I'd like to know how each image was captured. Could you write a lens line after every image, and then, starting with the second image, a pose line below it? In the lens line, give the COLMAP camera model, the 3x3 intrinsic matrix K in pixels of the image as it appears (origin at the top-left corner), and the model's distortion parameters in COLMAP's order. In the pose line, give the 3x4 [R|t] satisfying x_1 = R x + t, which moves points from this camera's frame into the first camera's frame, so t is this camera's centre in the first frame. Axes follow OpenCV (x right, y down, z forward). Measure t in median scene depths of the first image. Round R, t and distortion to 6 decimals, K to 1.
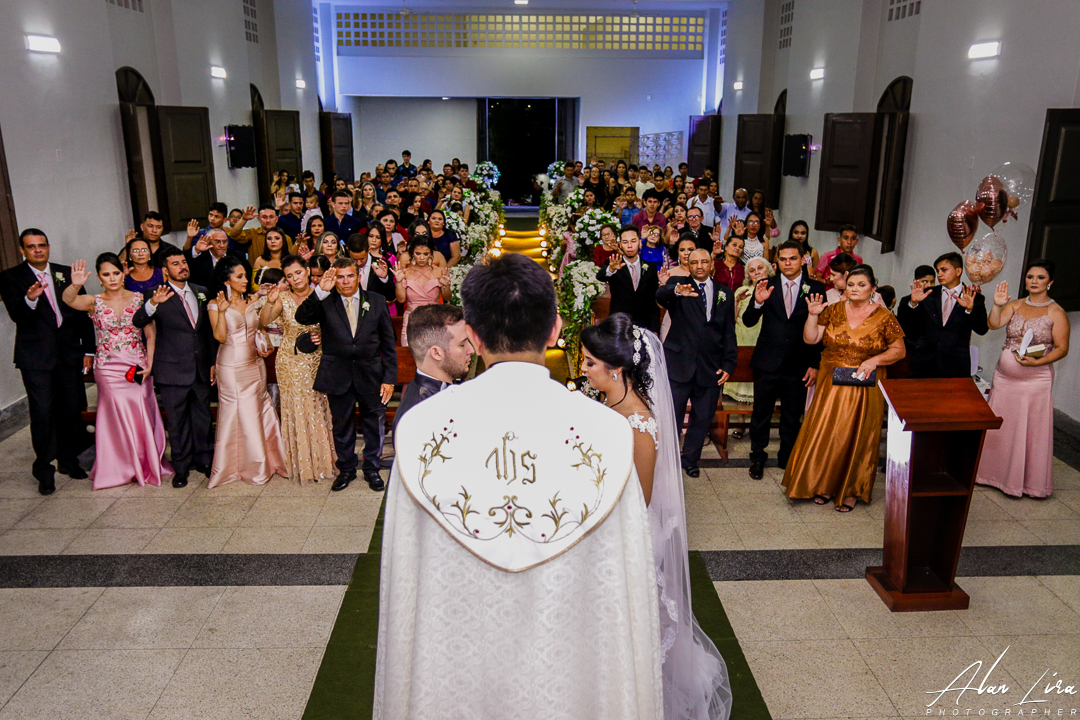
lens RADIAL K [[778.8, 0, 540.0], [0, 778.8, 360.0], [0, 0, 1]] dist [0.000283, -0.000096]
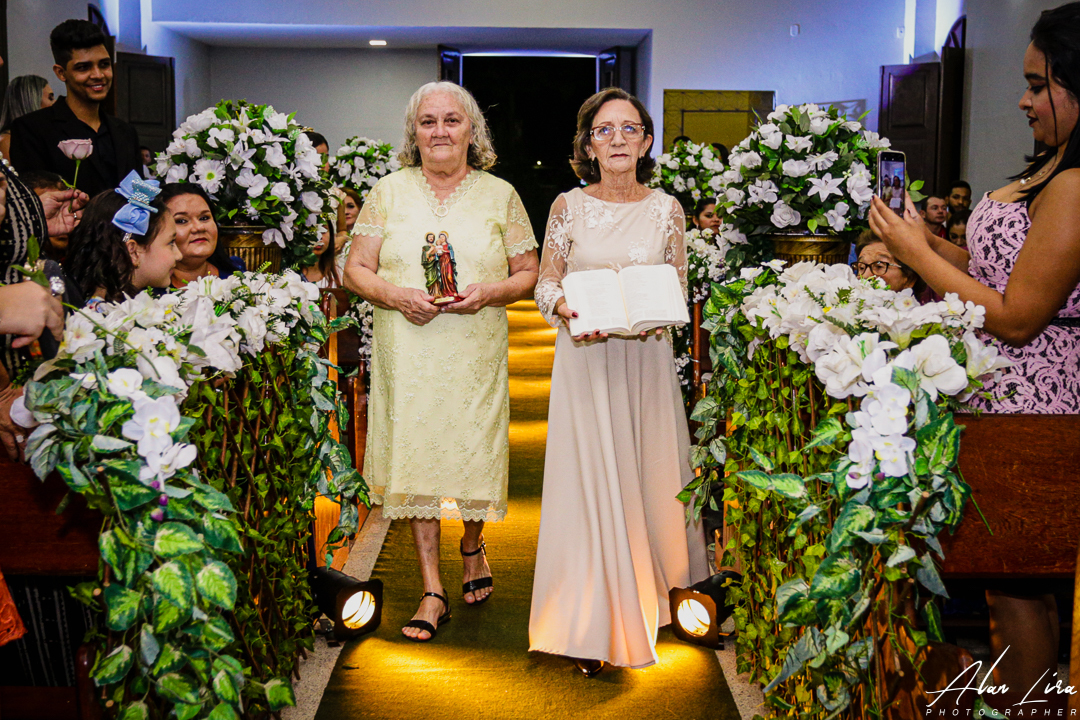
lens RADIAL K [[977.3, 0, 540.0], [0, 977.3, 360.0], [0, 0, 1]] dist [-0.002180, -0.002549]
pose [[0.999937, 0.007237, -0.008606, -0.016764], [-0.008627, 0.984659, -0.174277, -0.045556], [0.007213, 0.174341, 0.984659, 0.680612]]
